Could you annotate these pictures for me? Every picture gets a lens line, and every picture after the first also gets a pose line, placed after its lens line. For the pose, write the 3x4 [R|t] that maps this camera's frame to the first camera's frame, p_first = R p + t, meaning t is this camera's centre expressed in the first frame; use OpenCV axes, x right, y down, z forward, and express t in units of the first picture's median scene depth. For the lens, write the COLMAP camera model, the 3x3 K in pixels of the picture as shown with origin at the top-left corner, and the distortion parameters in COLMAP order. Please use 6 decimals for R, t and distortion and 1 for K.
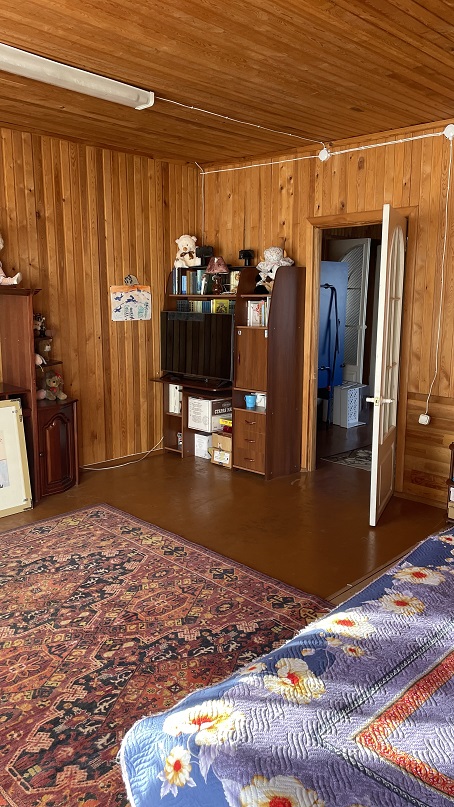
lens RADIAL K [[614.8, 0, 230.4], [0, 614.8, 403.5], [0, 0, 1]] dist [0.095851, -0.047719]
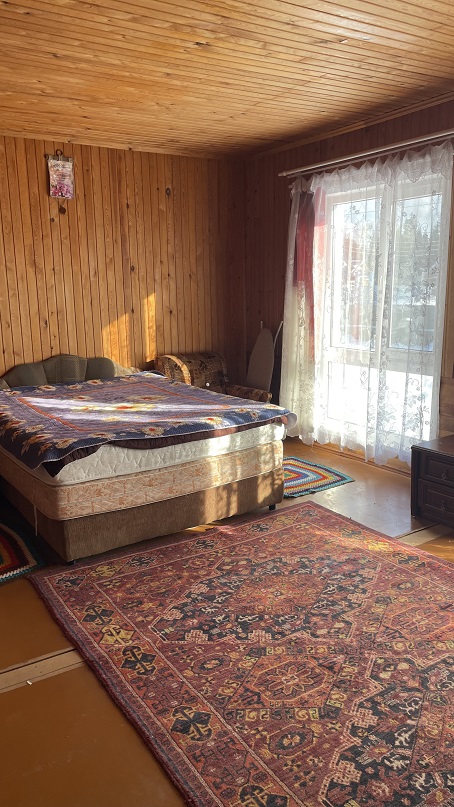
lens RADIAL K [[614.8, 0, 223.7], [0, 614.8, 404.4], [0, 0, 1]] dist [0.095851, -0.047719]
pose [[-0.978174, -0.029441, 0.205689, -0.192772], [0.045905, 0.934831, 0.352112, -0.291168], [-0.202651, 0.353870, -0.913077, 1.711296]]
